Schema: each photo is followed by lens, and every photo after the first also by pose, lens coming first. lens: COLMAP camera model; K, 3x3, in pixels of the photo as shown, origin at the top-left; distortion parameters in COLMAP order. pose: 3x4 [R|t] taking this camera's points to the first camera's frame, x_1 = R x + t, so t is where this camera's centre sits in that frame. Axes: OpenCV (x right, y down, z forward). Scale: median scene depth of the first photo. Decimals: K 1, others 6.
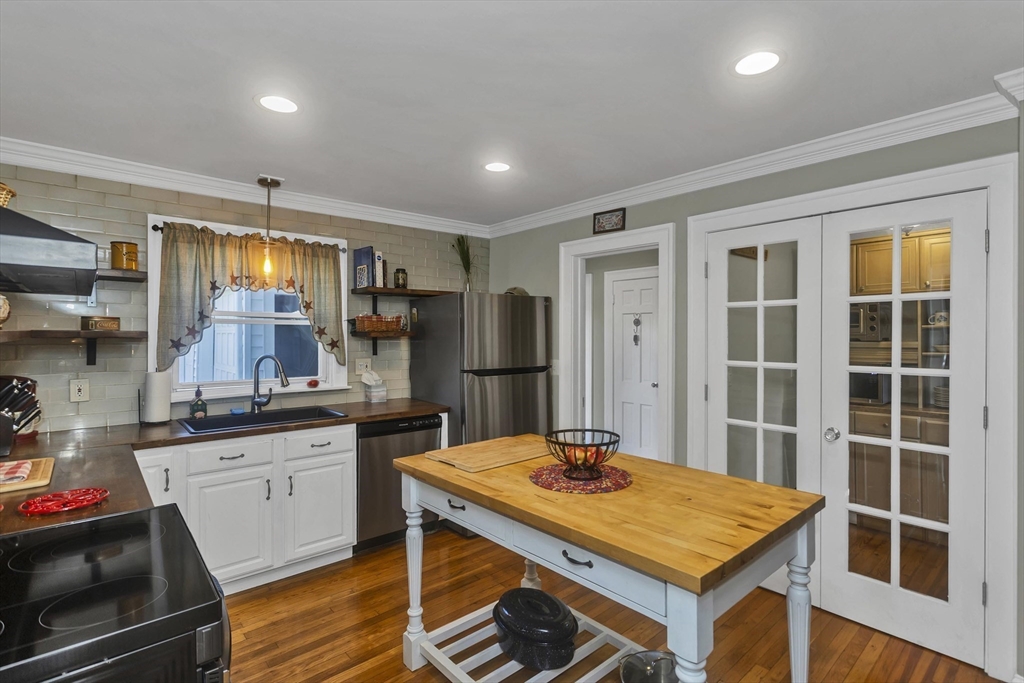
lens RADIAL K [[492.4, 0, 513.4], [0, 492.4, 334.1], [0, 0, 1]] dist [-0.001672, -0.000132]
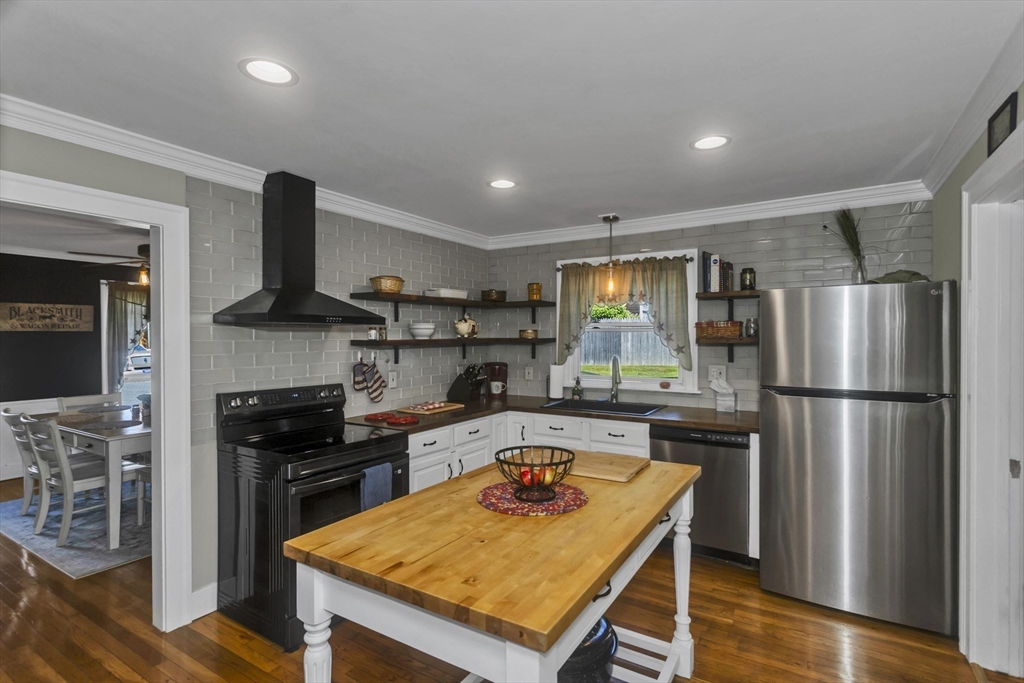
lens RADIAL K [[473.2, 0, 515.1], [0, 473.2, 338.6], [0, 0, 1]] dist [-0.003790, -0.000095]
pose [[0.314622, 0.002156, -0.949215, 0.569809], [0.002532, 0.999992, 0.003110, -0.008651], [0.949214, -0.003382, 0.314614, 0.395482]]
